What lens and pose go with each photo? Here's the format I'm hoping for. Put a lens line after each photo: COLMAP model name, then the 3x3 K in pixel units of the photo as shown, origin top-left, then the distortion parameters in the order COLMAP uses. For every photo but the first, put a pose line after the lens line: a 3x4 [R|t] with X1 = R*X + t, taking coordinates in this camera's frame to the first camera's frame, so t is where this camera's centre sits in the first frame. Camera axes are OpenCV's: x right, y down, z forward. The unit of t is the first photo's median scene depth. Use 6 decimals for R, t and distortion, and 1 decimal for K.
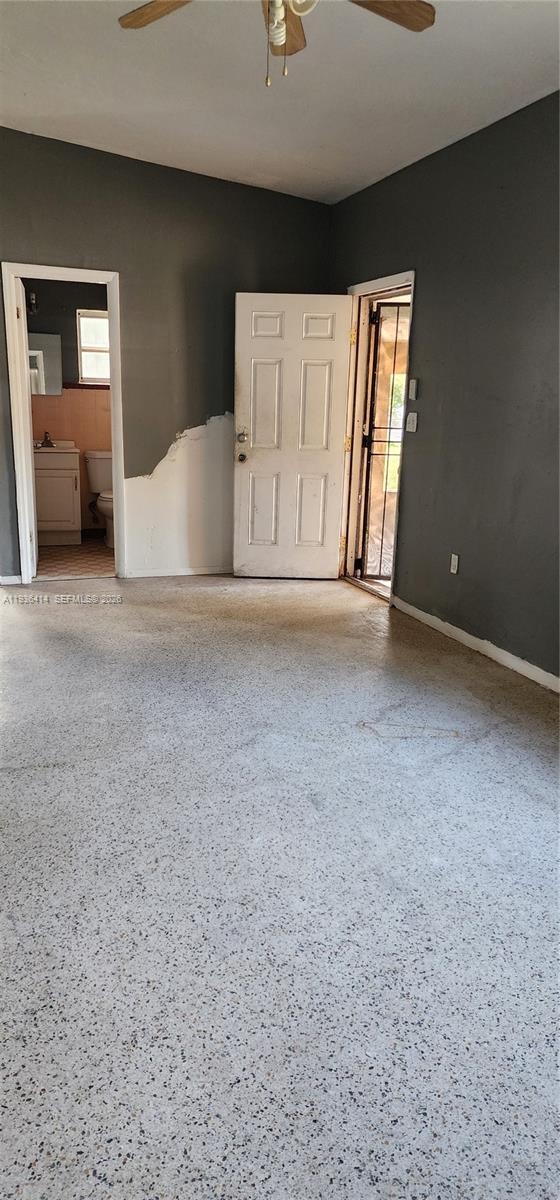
lens RADIAL K [[799.3, 0, 276.8], [0, 799.3, 599.8], [0, 0, 1]] dist [0.075605, -0.071527]
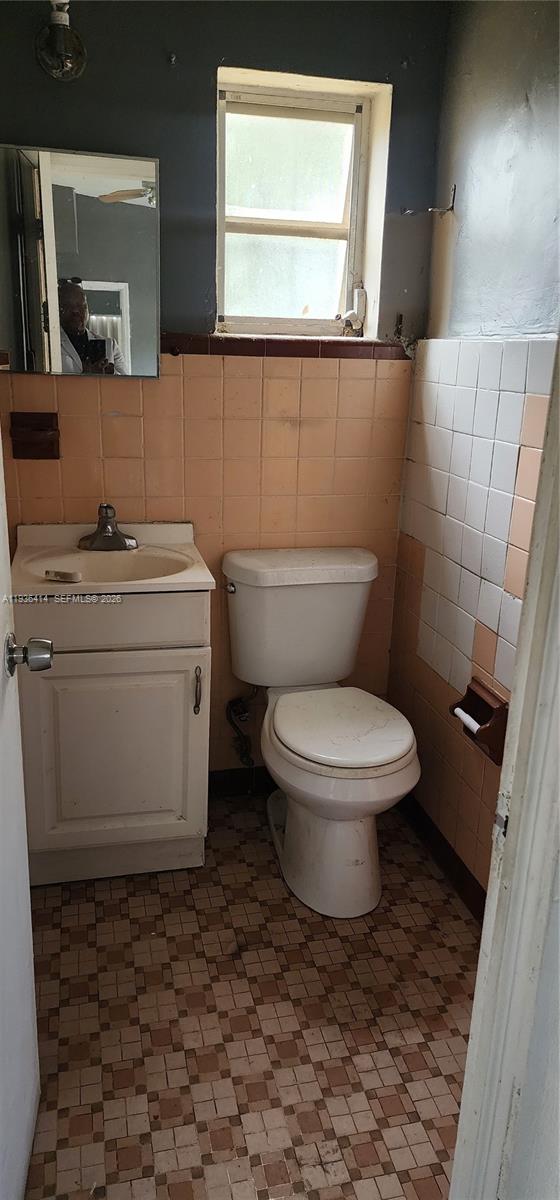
lens RADIAL K [[799.3, 0, 279.7], [0, 799.3, 595.2], [0, 0, 1]] dist [0.075605, -0.071527]
pose [[0.994290, 0.038617, -0.099479, -0.347808], [-0.033337, 0.997973, 0.054207, -0.350752], [0.101370, -0.050582, 0.993562, 1.295297]]
